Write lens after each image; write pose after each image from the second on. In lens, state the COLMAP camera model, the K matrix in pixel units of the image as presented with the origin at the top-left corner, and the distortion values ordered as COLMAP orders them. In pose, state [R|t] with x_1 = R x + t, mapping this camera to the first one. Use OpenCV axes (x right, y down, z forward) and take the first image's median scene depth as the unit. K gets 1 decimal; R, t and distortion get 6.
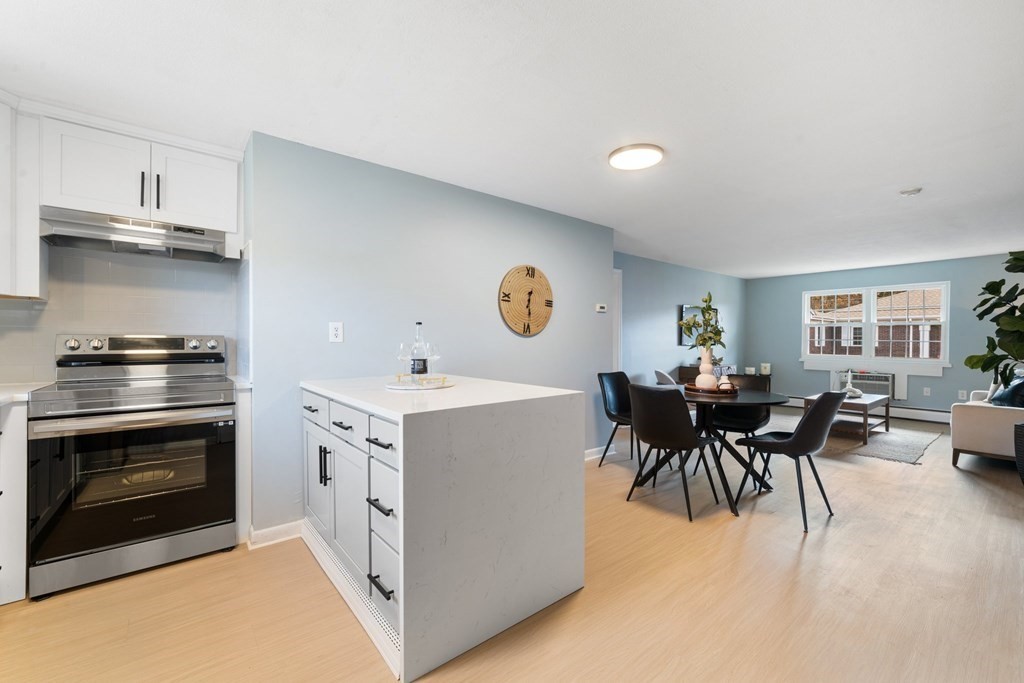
lens RADIAL K [[425.1, 0, 512.6], [0, 425.1, 343.7], [0, 0, 1]] dist [0.000732, 0.000256]
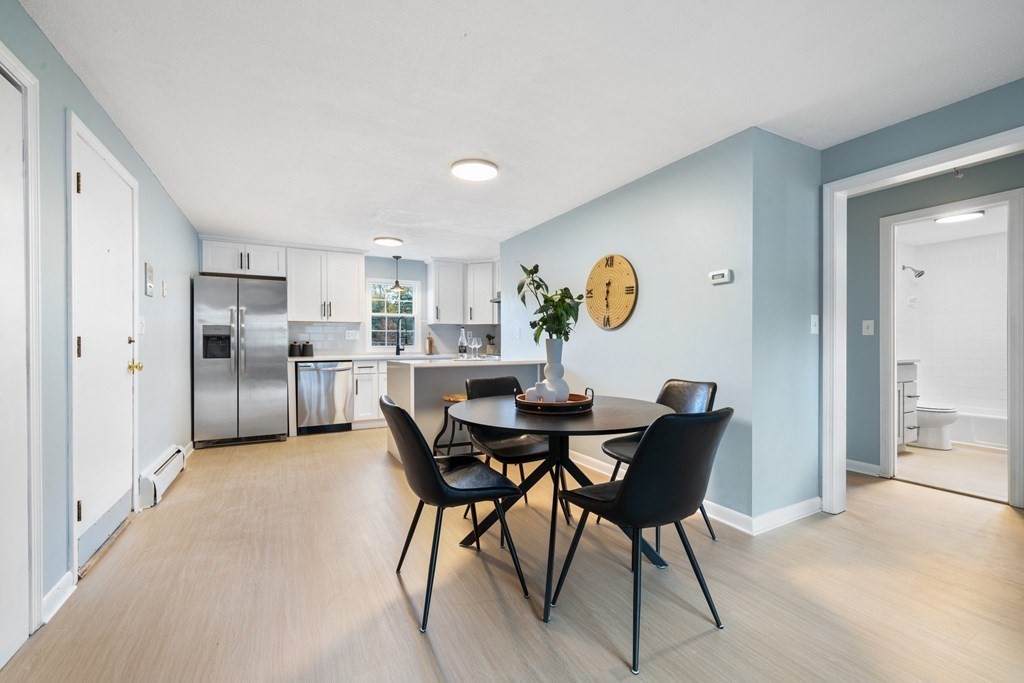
lens RADIAL K [[425.1, 0, 513.1], [0, 425.1, 344.6], [0, 0, 1]] dist [0.000732, 0.000256]
pose [[-0.184432, -0.000577, -0.982845, 1.179451], [-0.005556, 0.999984, 0.000456, 0.019851], [0.982830, 0.005544, -0.184432, 1.121575]]
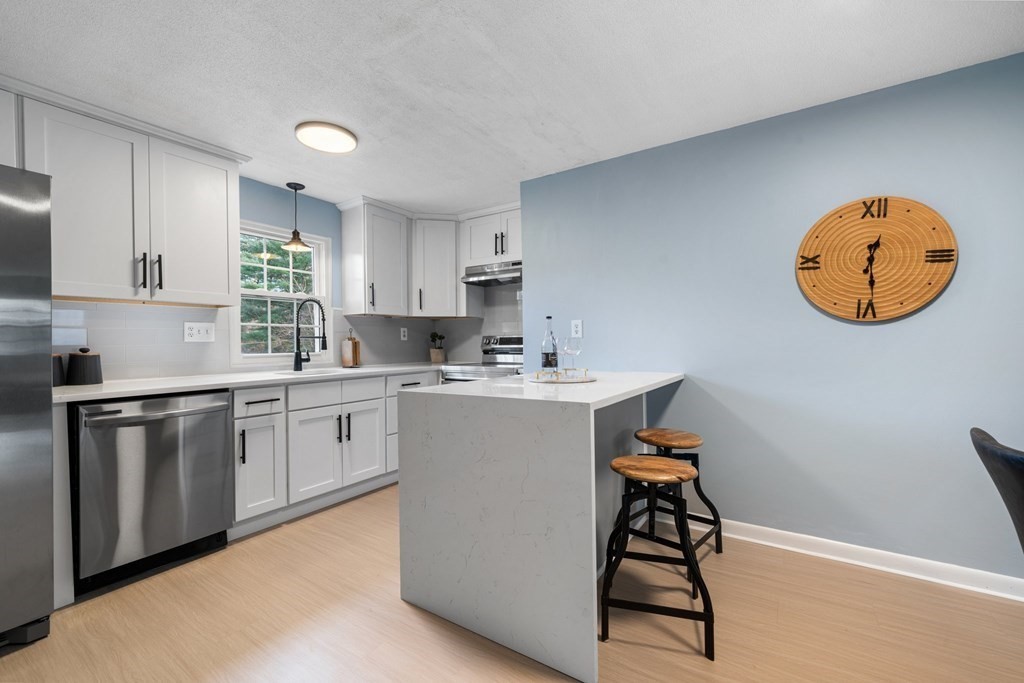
lens RADIAL K [[425.1, 0, 512.3], [0, 425.1, 343.0], [0, 0, 1]] dist [0.000732, 0.000256]
pose [[0.297873, -0.005134, -0.954592, 0.507145], [0.004773, 0.999981, -0.003889, 0.011247], [0.954594, -0.003398, 0.297892, 0.432846]]
